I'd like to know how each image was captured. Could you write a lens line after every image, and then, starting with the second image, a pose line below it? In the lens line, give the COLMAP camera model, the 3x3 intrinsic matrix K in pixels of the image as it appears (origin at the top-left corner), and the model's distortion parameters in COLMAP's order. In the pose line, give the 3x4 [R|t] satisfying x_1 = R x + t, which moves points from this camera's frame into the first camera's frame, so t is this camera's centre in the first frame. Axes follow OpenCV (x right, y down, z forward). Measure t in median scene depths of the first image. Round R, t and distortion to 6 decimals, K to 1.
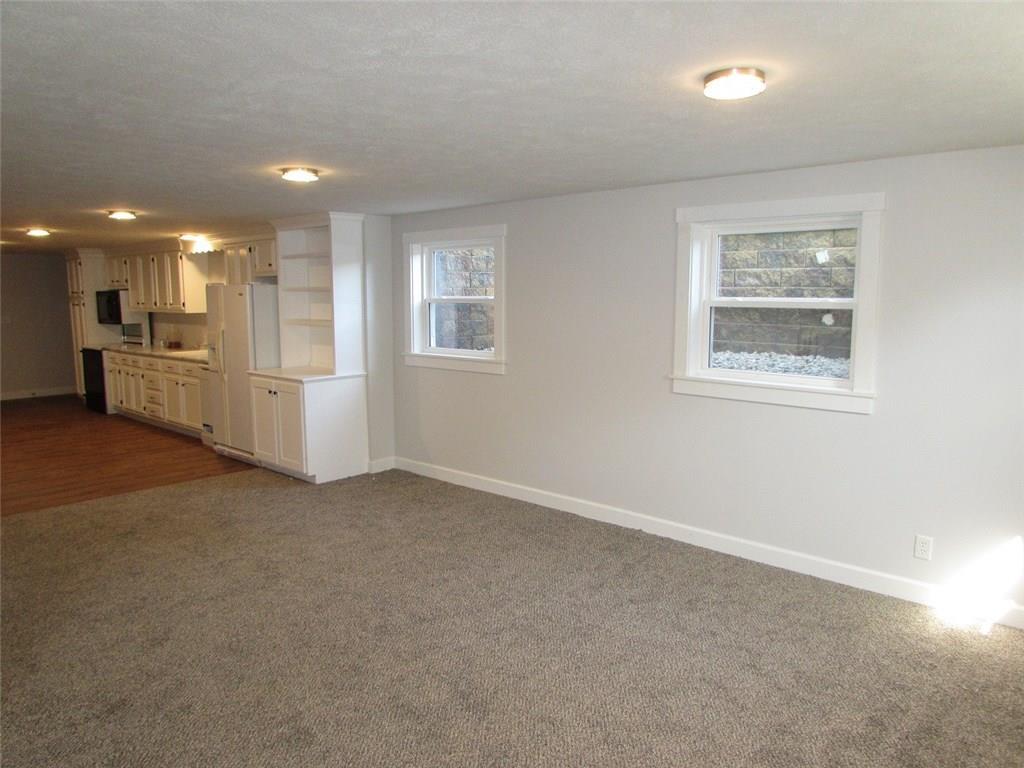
lens RADIAL K [[720.9, 0, 512.0], [0, 720.9, 384.0], [0, 0, 1]] dist [-0.023361, -0.002107]
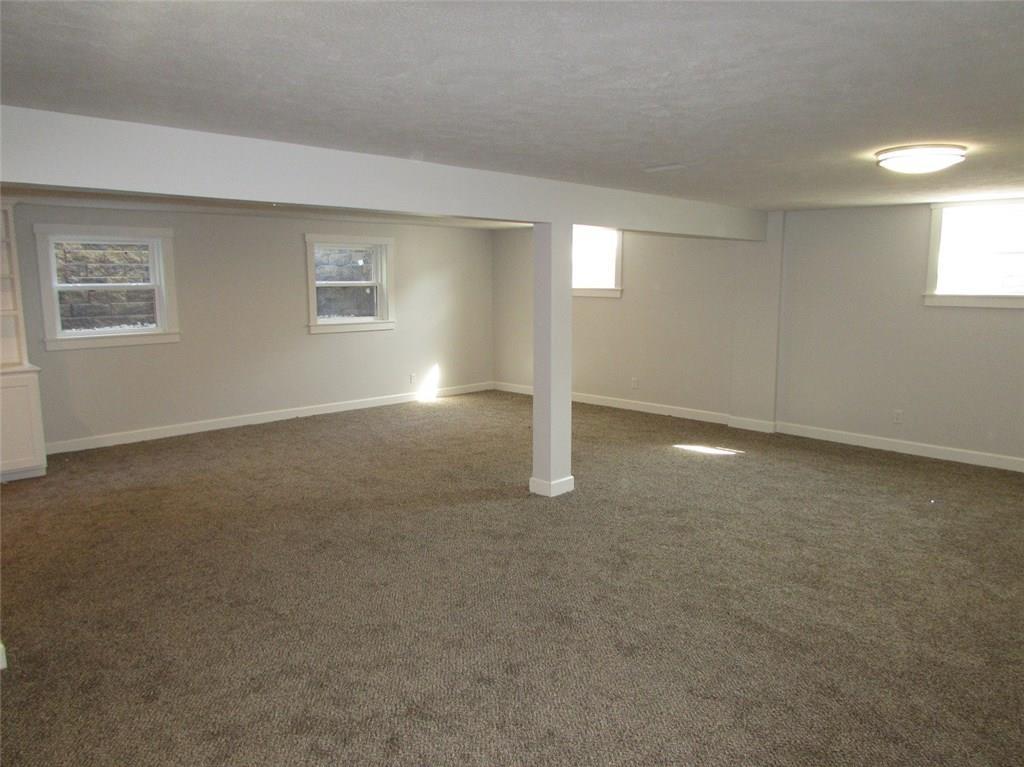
lens RADIAL K [[720.9, 0, 512.0], [0, 720.9, 383.5], [0, 0, 1]] dist [-0.023361, -0.002107]
pose [[0.041902, -0.150601, 0.987706, -1.601846], [0.121732, 0.981979, 0.144564, -0.067094], [-0.991678, 0.114178, 0.059480, 0.398997]]
